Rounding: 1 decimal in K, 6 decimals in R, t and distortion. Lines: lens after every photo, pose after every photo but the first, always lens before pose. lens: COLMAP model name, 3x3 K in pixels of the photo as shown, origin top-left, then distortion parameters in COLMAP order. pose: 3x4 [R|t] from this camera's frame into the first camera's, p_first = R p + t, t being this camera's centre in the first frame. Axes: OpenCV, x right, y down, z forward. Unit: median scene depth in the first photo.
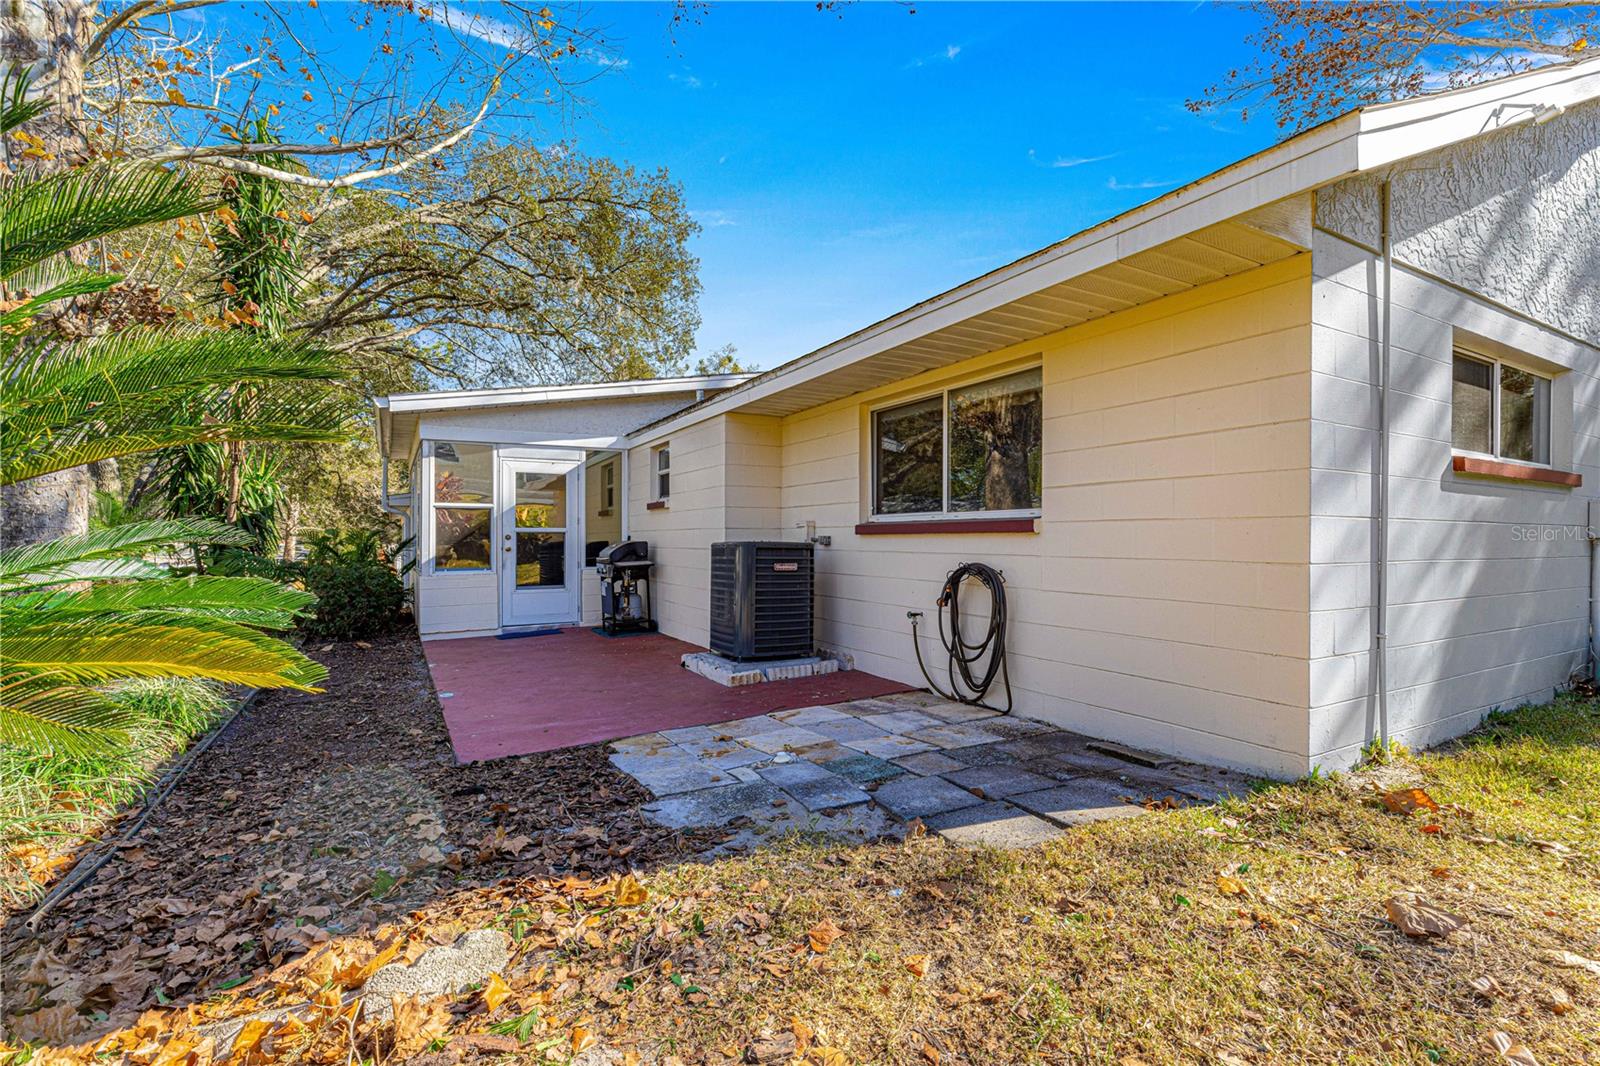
lens RADIAL K [[713.1, 0, 801.9], [0, 713.1, 541.4], [0, 0, 1]] dist [0.005550, -0.000823]
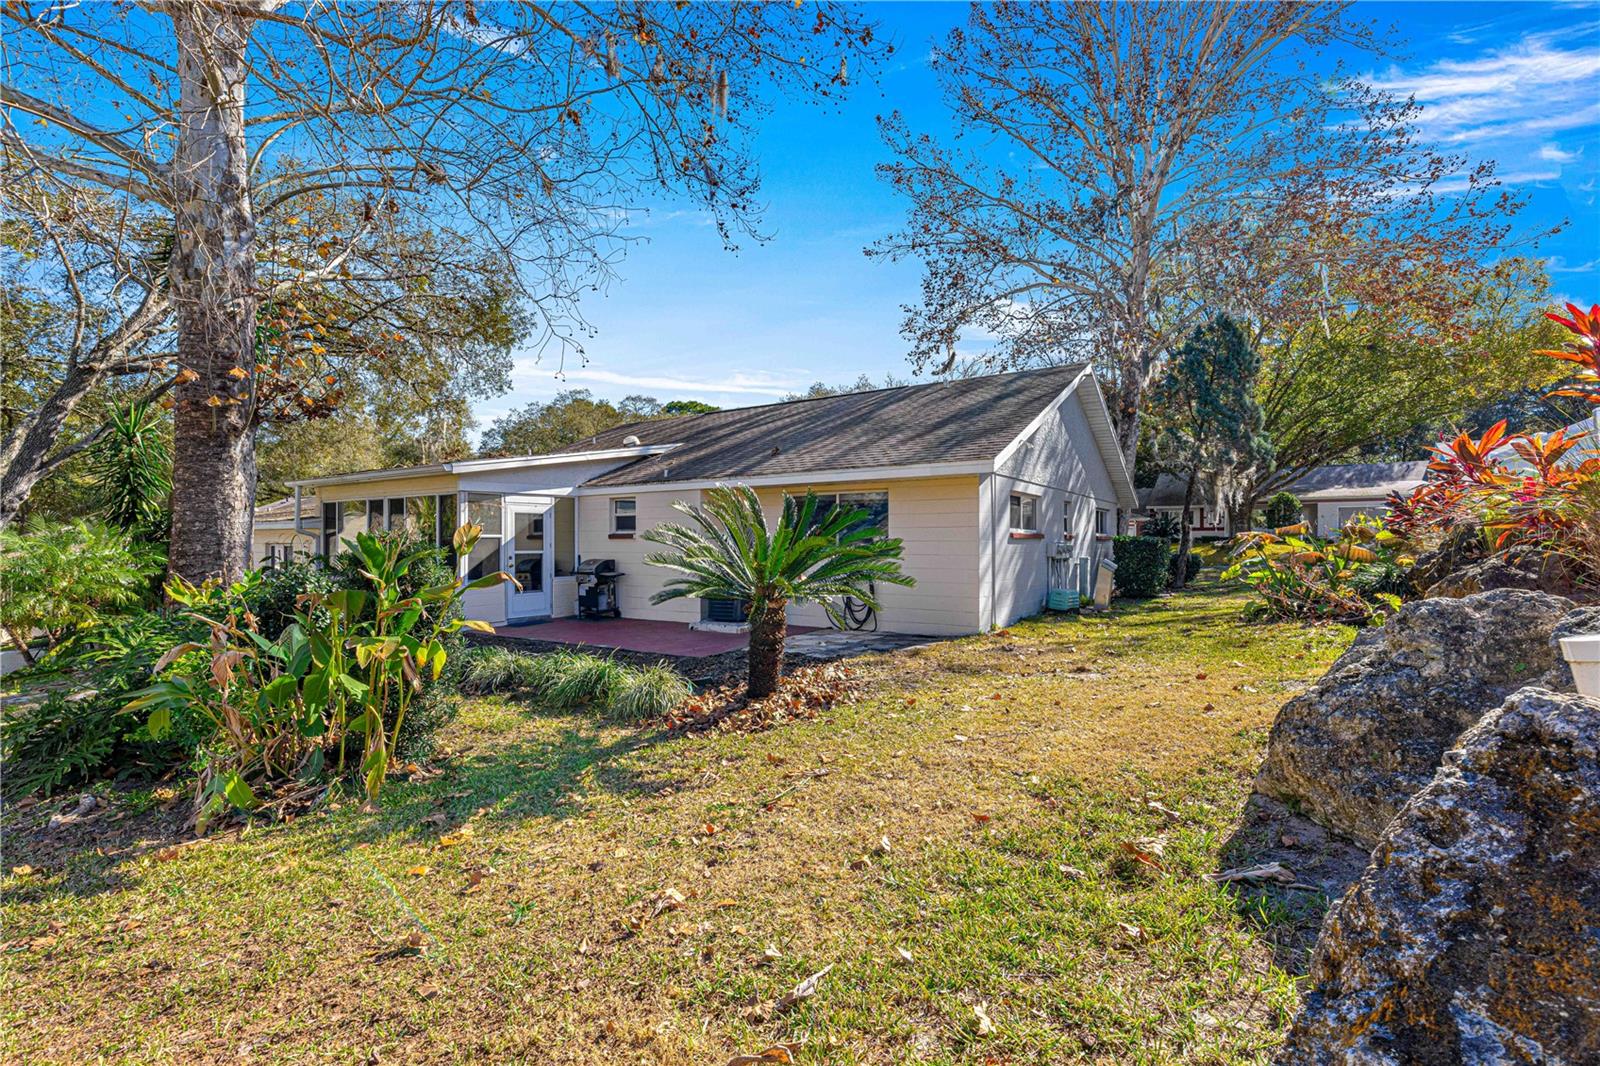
lens RADIAL K [[713.1, 0, 801.9], [0, 713.1, 541.4], [0, 0, 1]] dist [0.005550, -0.000823]
pose [[0.894610, -0.002590, 0.446840, -0.549123], [0.002454, 0.999997, 0.000884, -0.040021], [-0.446840, 0.000306, 0.894614, -0.583844]]
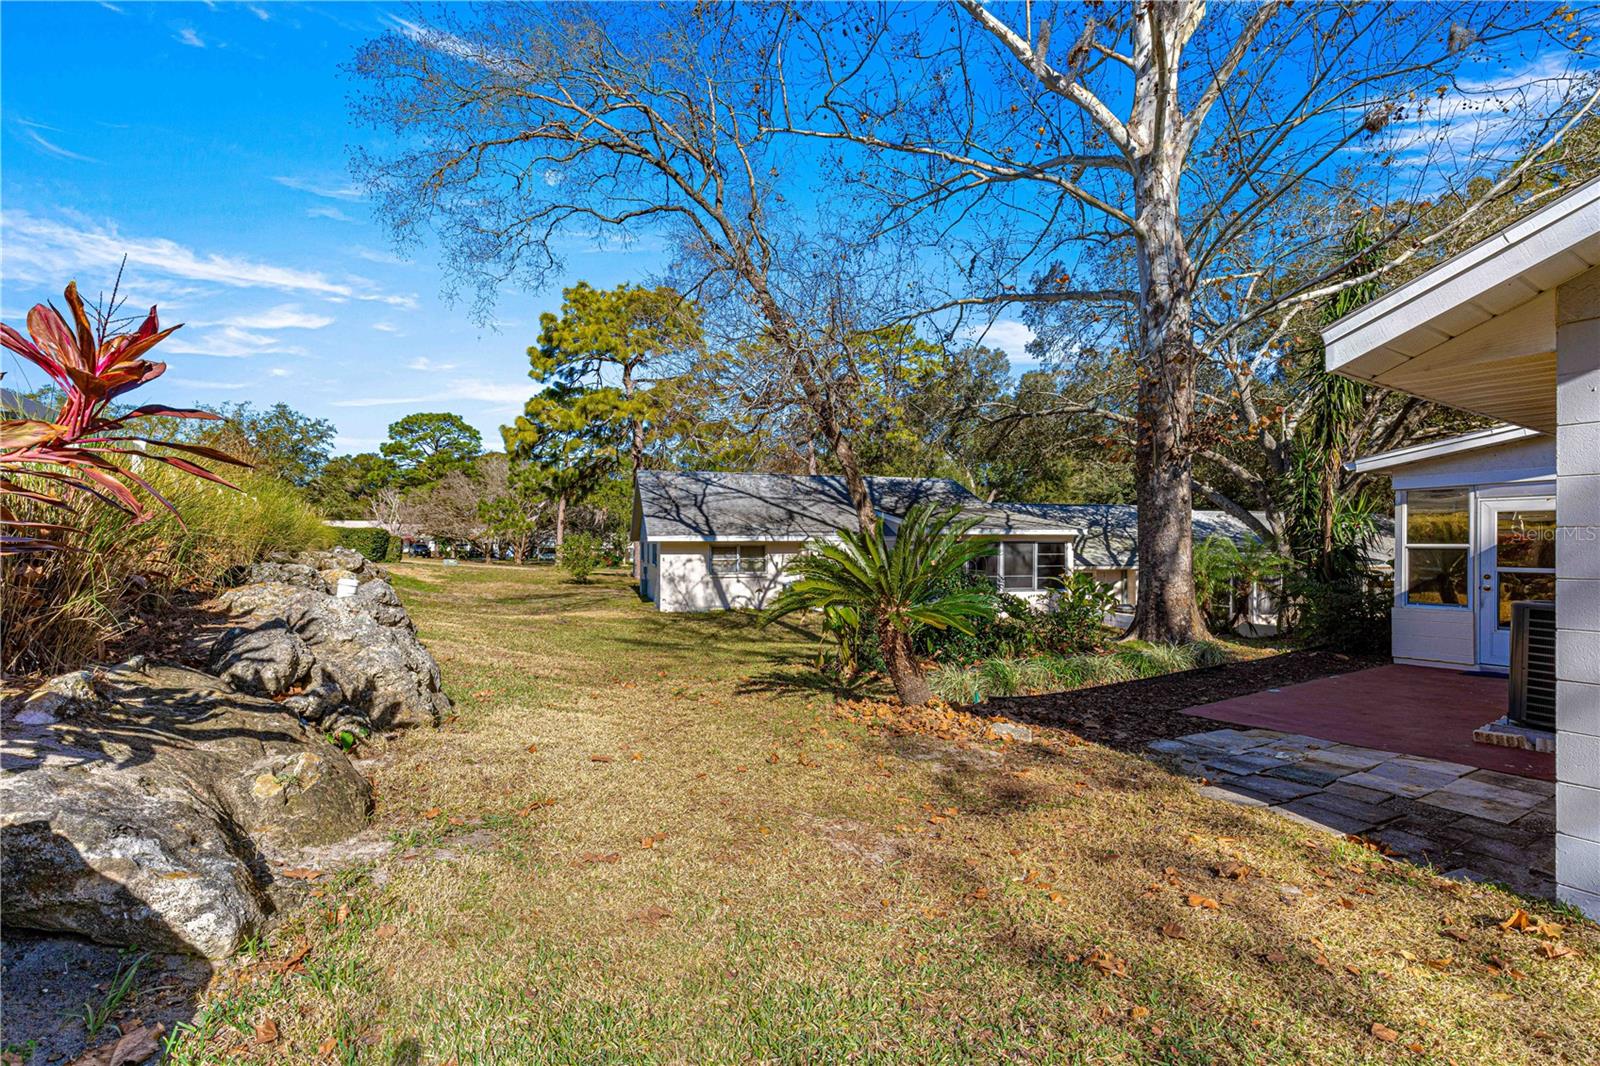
lens RADIAL K [[692.0, 0, 800.0], [0, 692.0, 533.0], [0, 0, 1]] dist [0.001750, -0.000111]
pose [[0.036917, -0.014856, -0.999208, 0.556405], [-0.004354, 0.999878, -0.015026, -0.050747], [0.999309, 0.004905, 0.036848, -0.012761]]
